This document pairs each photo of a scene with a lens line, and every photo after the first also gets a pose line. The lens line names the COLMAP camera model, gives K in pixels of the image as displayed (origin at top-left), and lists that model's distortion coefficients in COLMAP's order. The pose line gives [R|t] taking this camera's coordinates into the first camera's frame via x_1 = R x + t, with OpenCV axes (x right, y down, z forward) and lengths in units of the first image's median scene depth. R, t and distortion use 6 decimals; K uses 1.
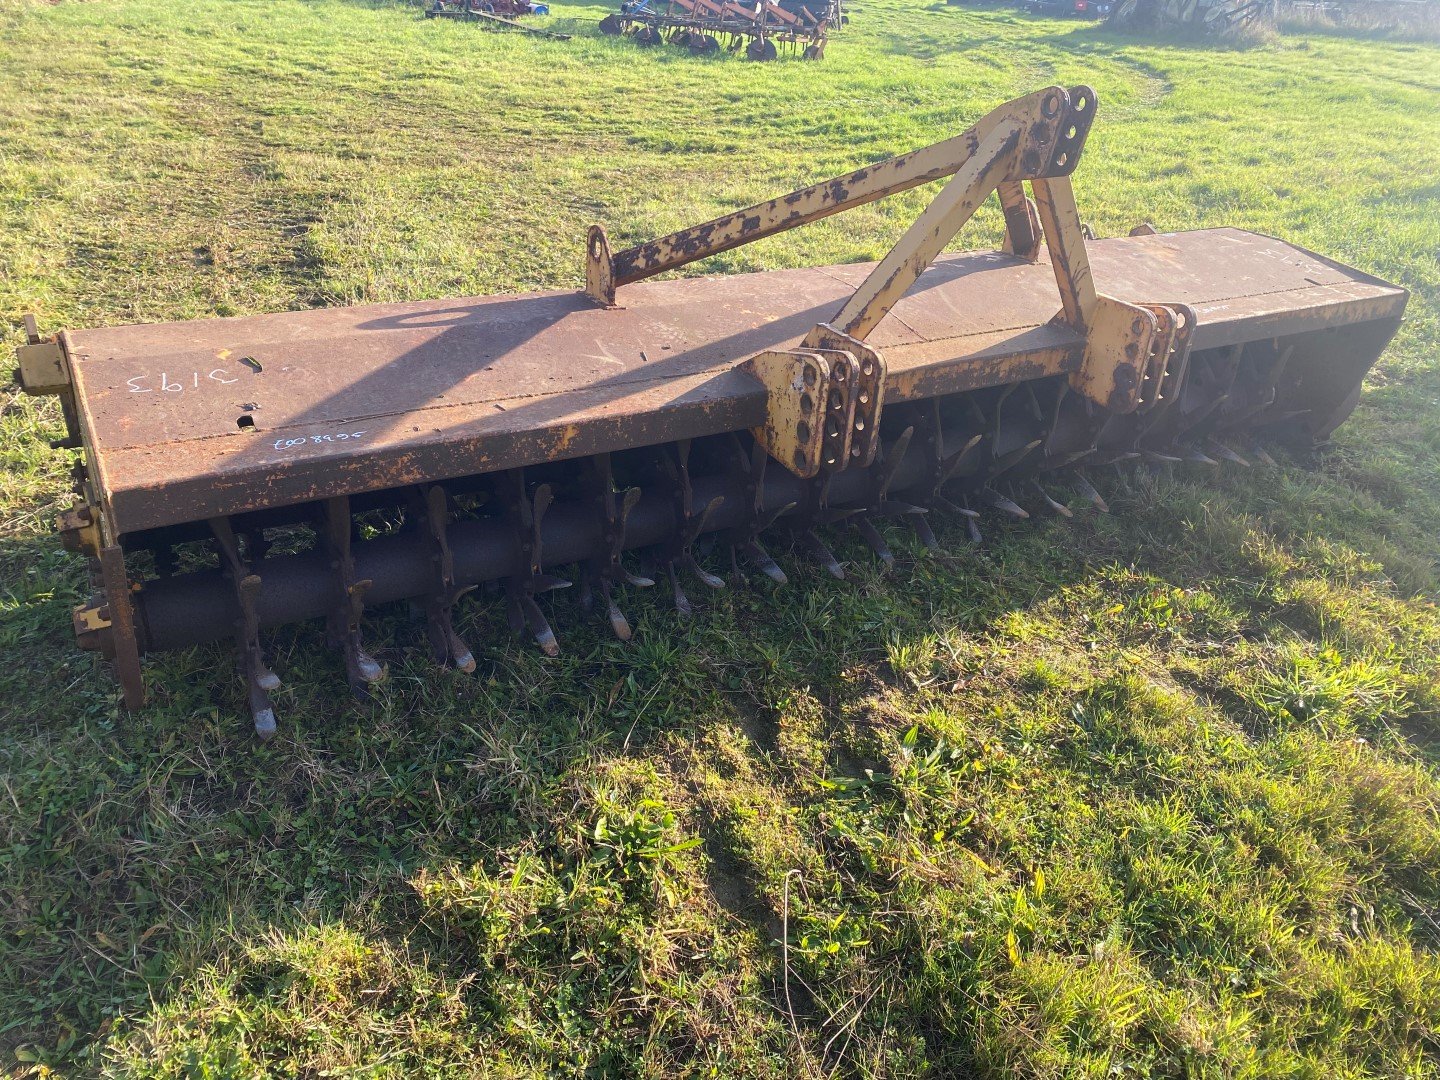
lens RADIAL K [[1115.9, 0, 720.0], [0, 1115.9, 540.0], [0, 0, 1]] dist [0.014590, 0.003941]
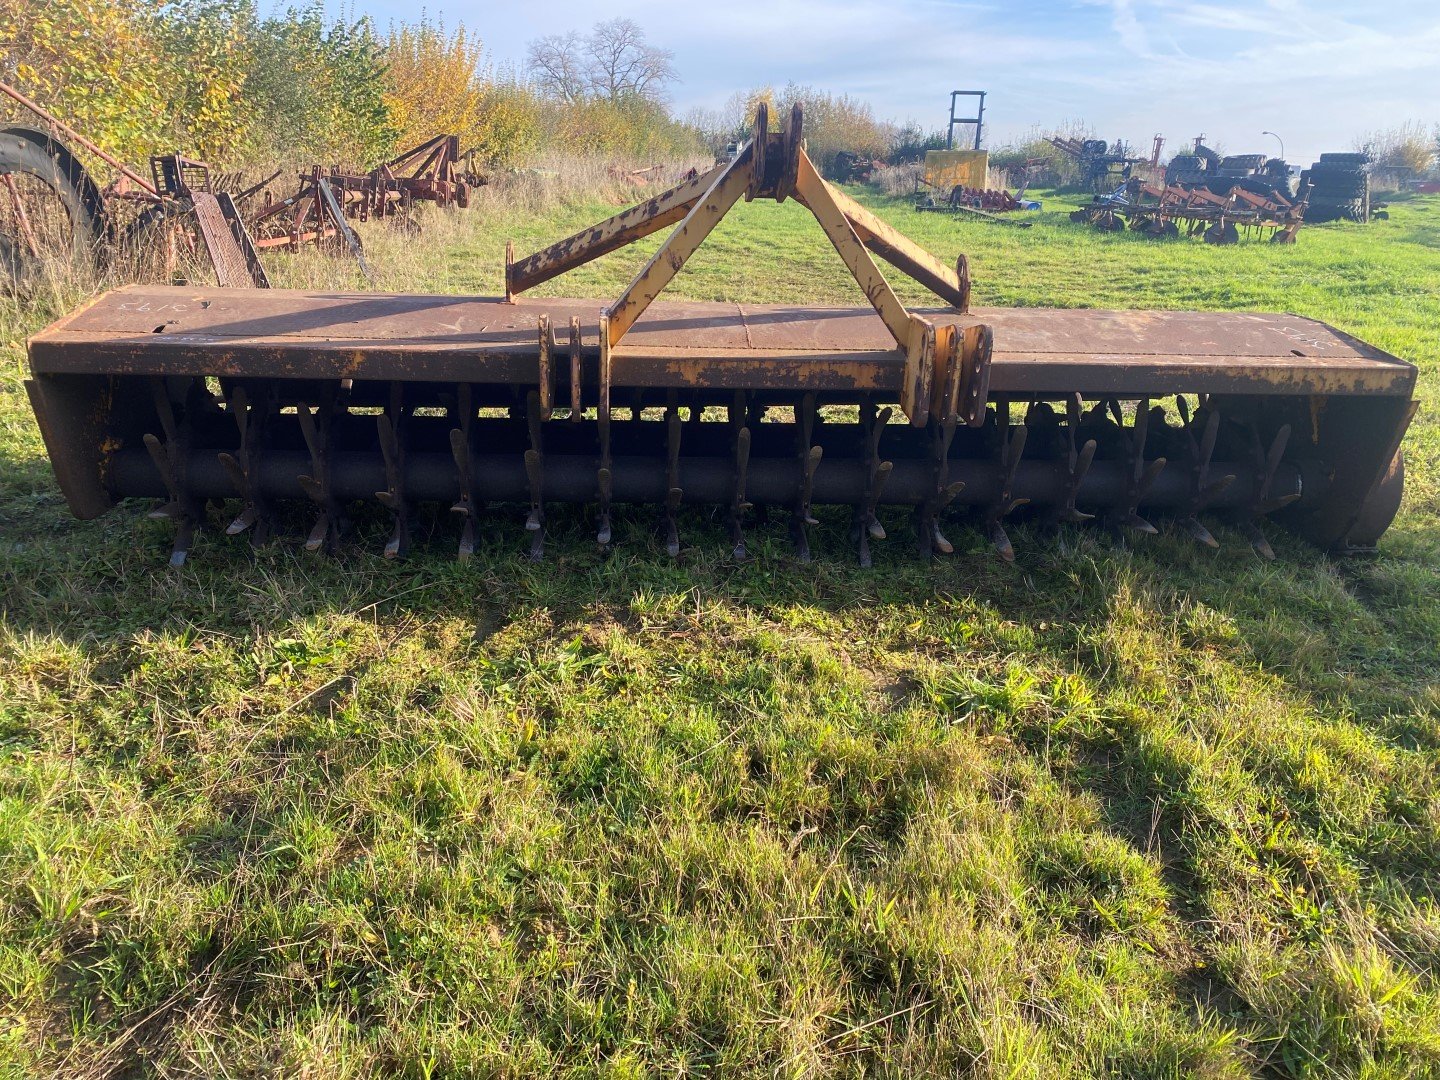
lens RADIAL K [[1128.6, 0, 720.0], [0, 1128.6, 540.0], [0, 0, 1]] dist [0.008901, 0.001050]
pose [[0.898475, 0.115794, -0.423480, 0.712319], [-0.184593, 0.974822, -0.125091, 0.172149], [0.398333, 0.190563, 0.897227, 0.004551]]
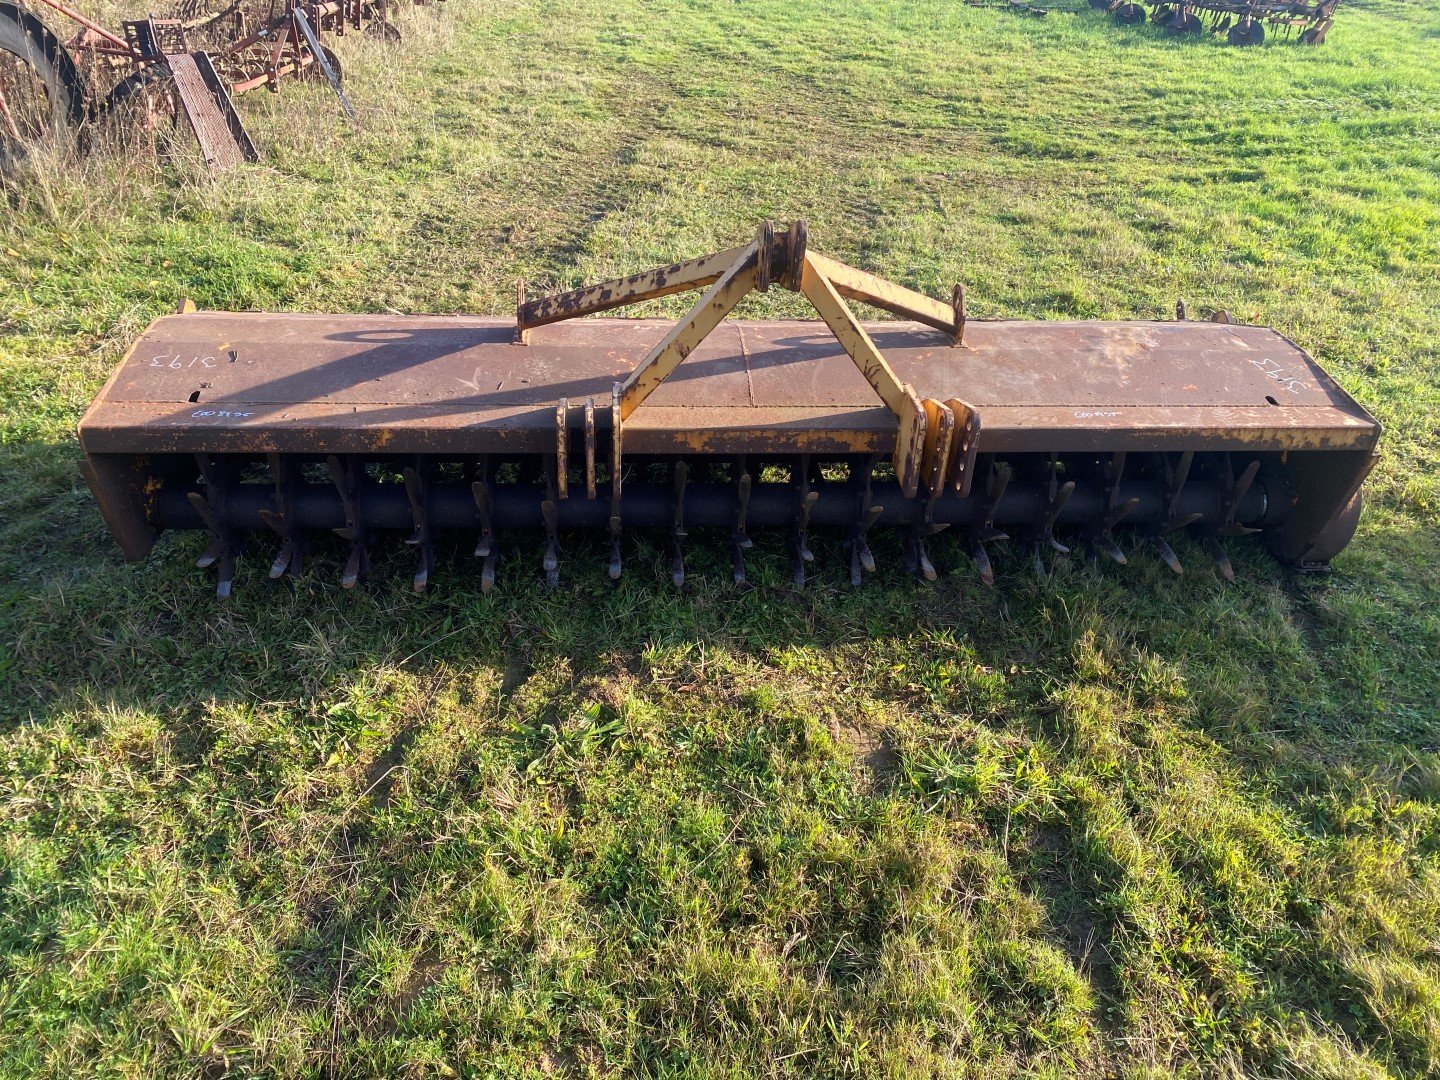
lens RADIAL K [[1132.6, 0, 711.0], [0, 1132.6, 531.2], [0, 0, 1]] dist [0.010835, -0.001993]
pose [[0.897740, 0.199559, -0.392732, 0.695382], [-0.190008, 0.979727, 0.063494, -0.123228], [0.397441, 0.017621, 0.917459, -0.131825]]
